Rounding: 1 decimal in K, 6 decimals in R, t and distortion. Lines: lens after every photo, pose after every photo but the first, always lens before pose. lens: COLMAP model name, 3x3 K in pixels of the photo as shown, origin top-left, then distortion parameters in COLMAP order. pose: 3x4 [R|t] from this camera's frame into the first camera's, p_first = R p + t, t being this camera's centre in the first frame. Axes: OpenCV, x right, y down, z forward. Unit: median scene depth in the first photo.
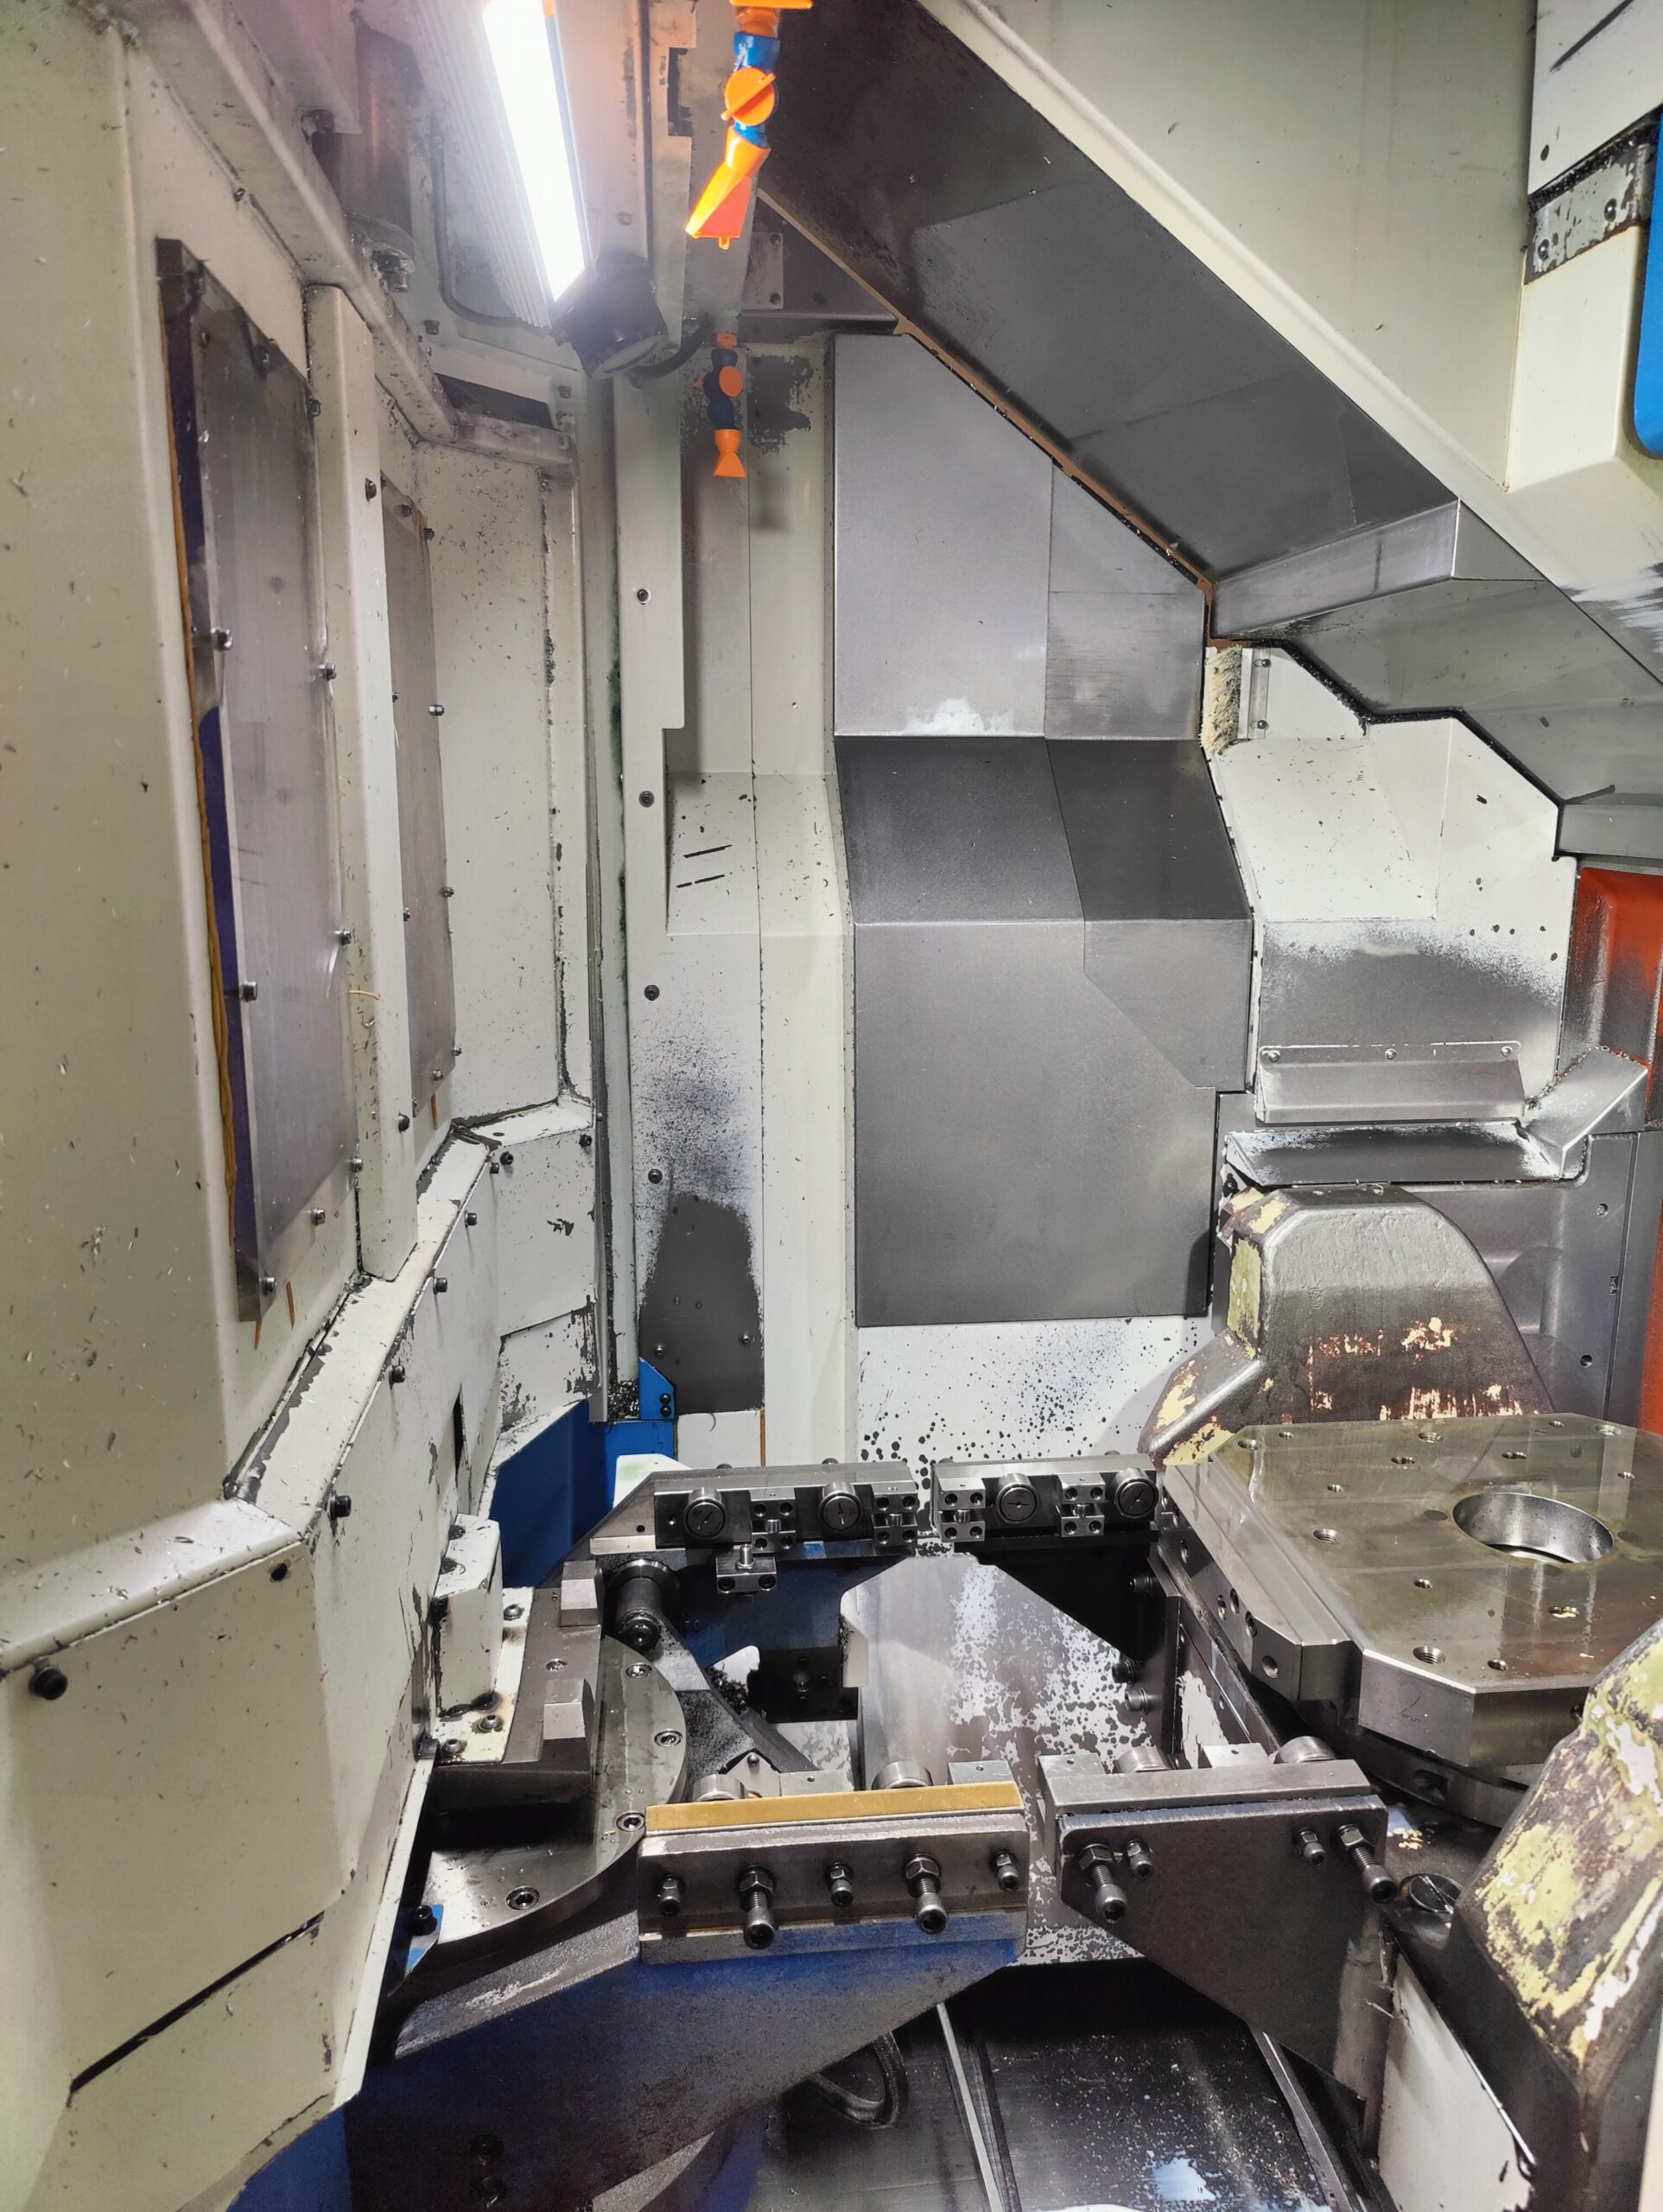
lens RADIAL K [[1541.0, 0, 831.5], [0, 1541.0, 1106.0], [0, 0, 1]] dist [0.037029, -0.031408]
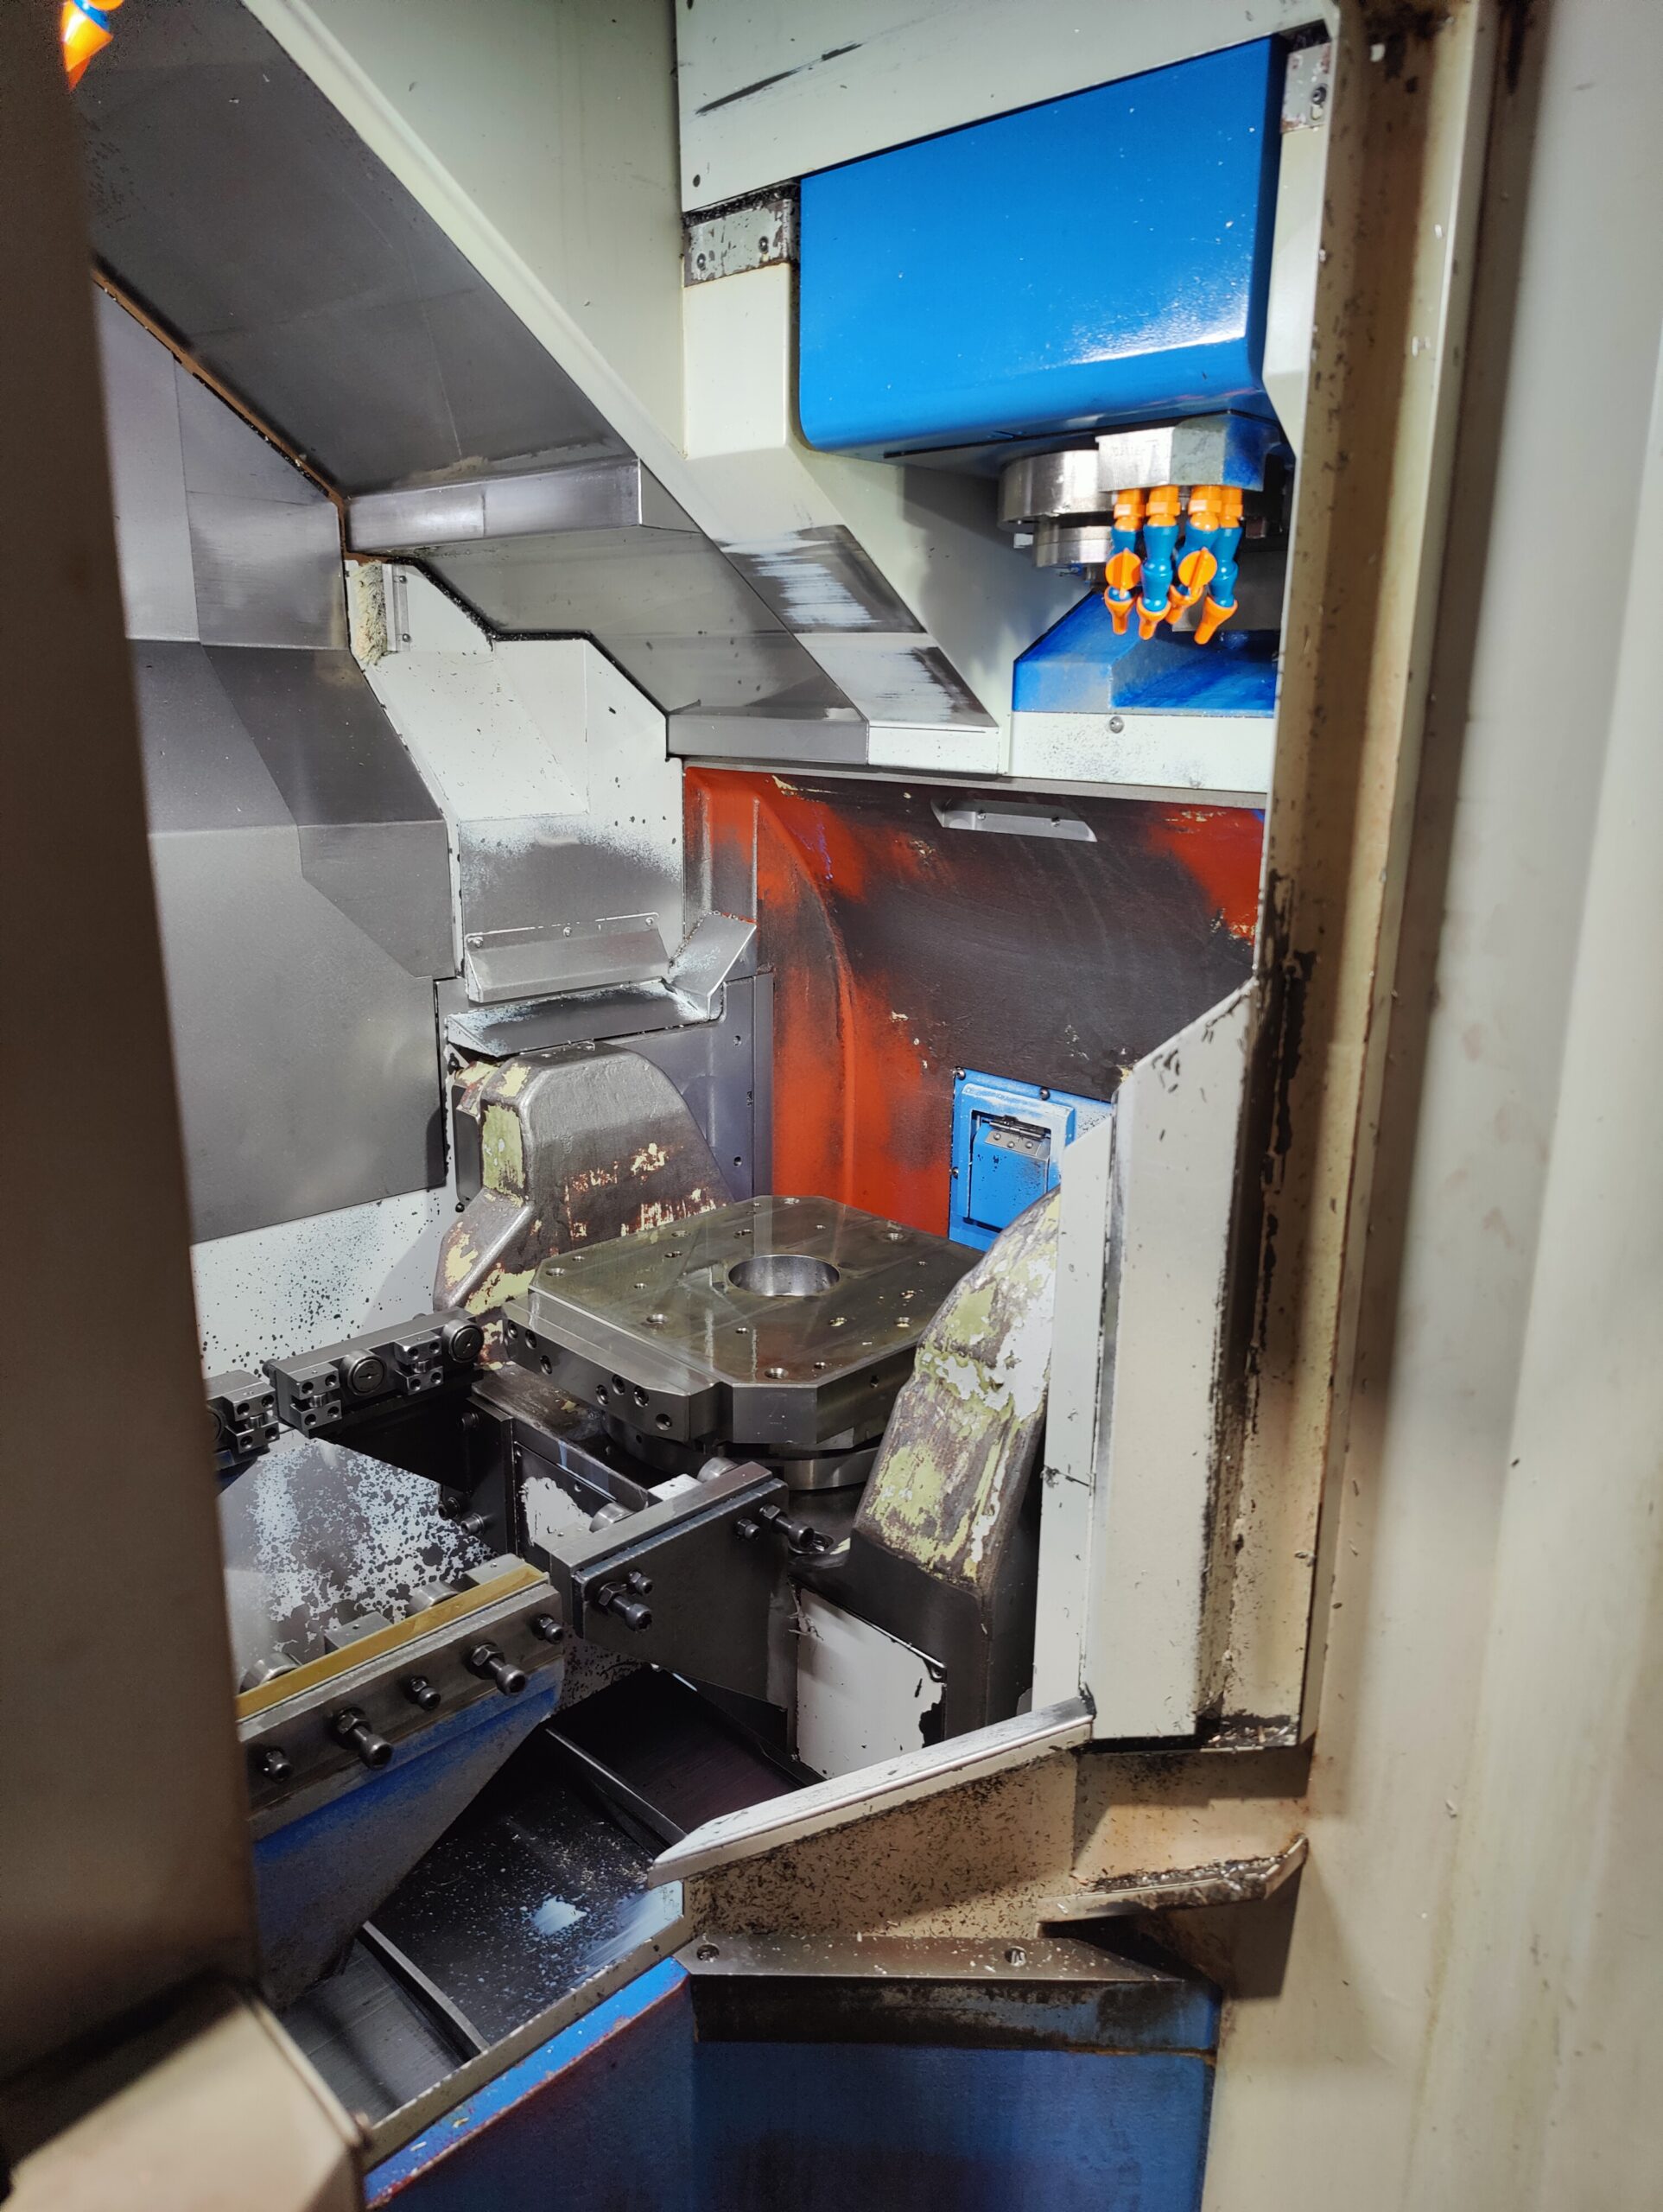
lens RADIAL K [[1526.1, 0, 831.5], [0, 1526.1, 1106.0], [0, 0, 1]] dist [0.032742, 0.000159]
pose [[0.779988, -0.155966, 0.606047, -0.216066], [0.120737, 0.987755, 0.098809, 0.006429], [-0.614036, -0.003898, 0.789268, -0.029072]]
